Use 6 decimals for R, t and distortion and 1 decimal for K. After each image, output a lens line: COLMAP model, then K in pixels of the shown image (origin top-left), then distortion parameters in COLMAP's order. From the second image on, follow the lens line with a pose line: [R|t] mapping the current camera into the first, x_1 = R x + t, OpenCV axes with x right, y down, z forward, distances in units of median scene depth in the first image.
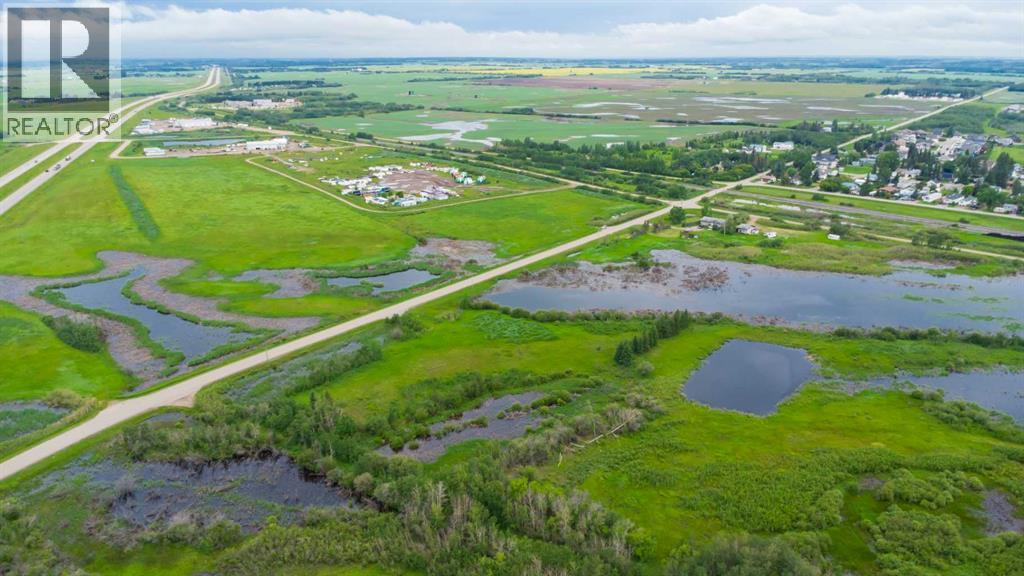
lens RADIAL K [[764.1, 0, 511.5], [0, 764.1, 287.1], [0, 0, 1]] dist [0.039749, -0.052509]
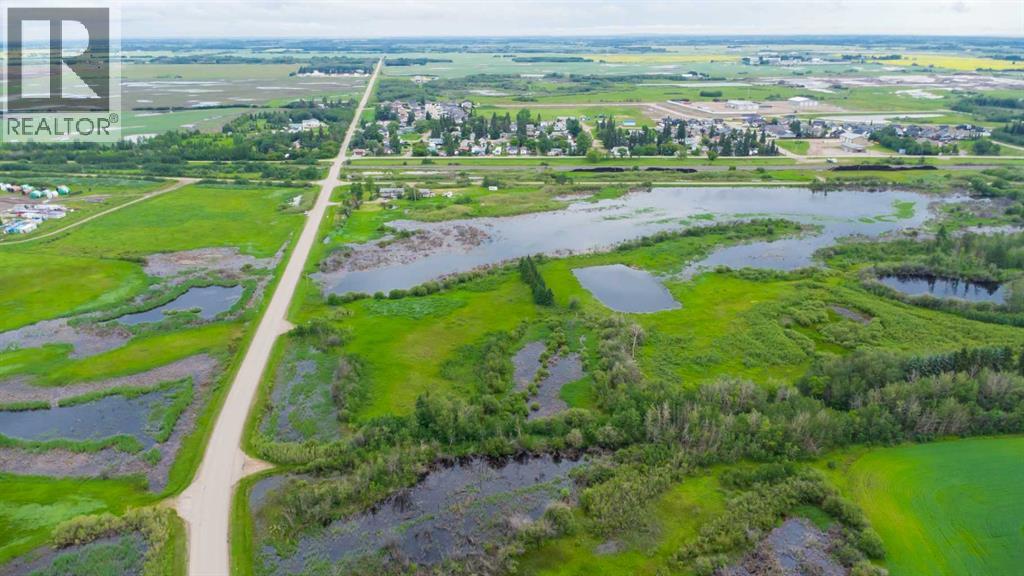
lens RADIAL K [[764.1, 0, 512.7], [0, 764.1, 291.2], [0, 0, 1]] dist [0.039749, -0.052509]
pose [[0.702664, -0.231740, 0.672726, -0.286396], [0.213647, 0.970563, 0.111184, -0.025329], [-0.678689, 0.065601, 0.731490, 0.081036]]
